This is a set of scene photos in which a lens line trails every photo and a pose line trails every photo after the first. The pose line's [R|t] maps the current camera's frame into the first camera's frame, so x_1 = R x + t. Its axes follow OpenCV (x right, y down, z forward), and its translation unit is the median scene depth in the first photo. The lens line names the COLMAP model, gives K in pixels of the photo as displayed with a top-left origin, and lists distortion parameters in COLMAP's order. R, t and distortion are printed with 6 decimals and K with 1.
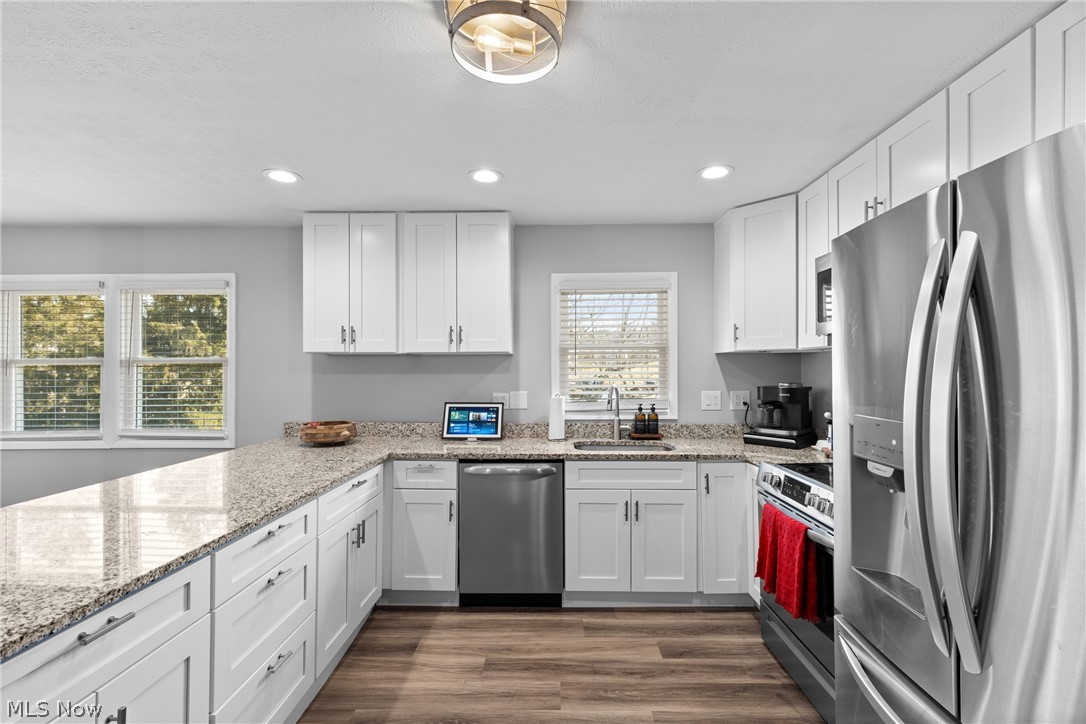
lens RADIAL K [[487.5, 0, 545.5], [0, 487.5, 368.3], [0, 0, 1]] dist [0.010208, -0.001148]
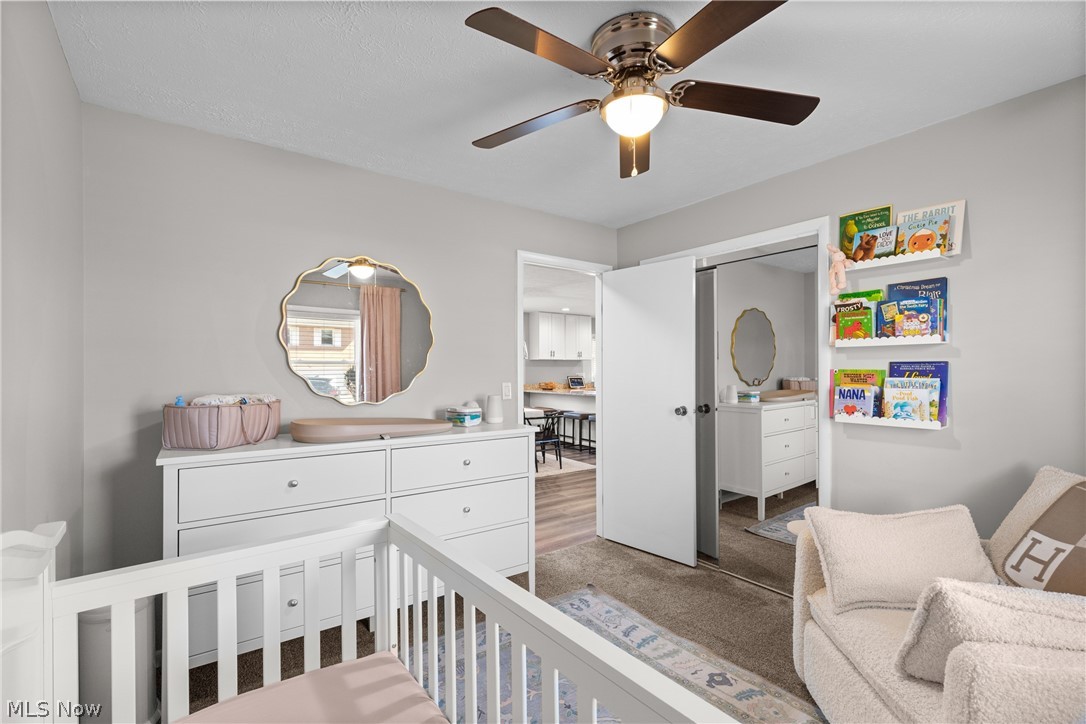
lens RADIAL K [[487.5, 0, 545.5], [0, 487.5, 368.3], [0, 0, 1]] dist [0.010208, -0.001148]
pose [[0.789688, -0.002186, 0.613504, -2.231278], [0.002439, 0.999997, 0.000424, 0.018603], [-0.613503, 0.001162, 0.789691, -1.320851]]
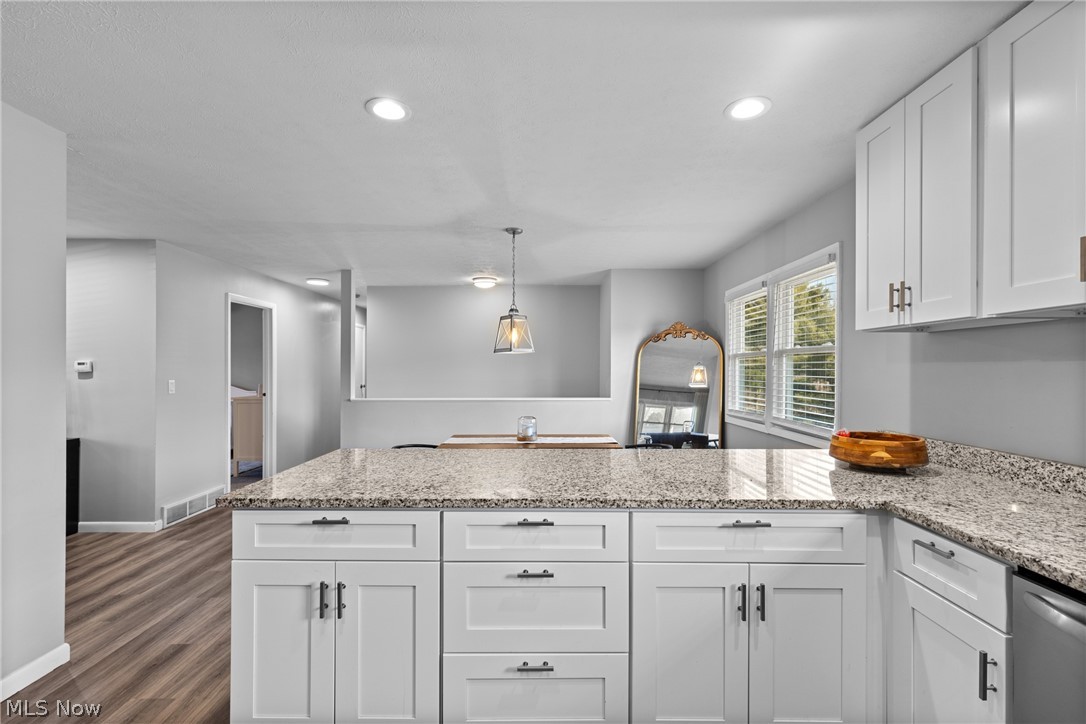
lens RADIAL K [[487.5, 0, 545.5], [0, 487.5, 368.3], [0, 0, 1]] dist [0.010208, -0.001148]
pose [[0.023963, -0.000825, -0.999713, 0.195872], [-0.000634, 0.999999, -0.000840, 0.021576], [0.999713, 0.000654, 0.023963, 0.526661]]
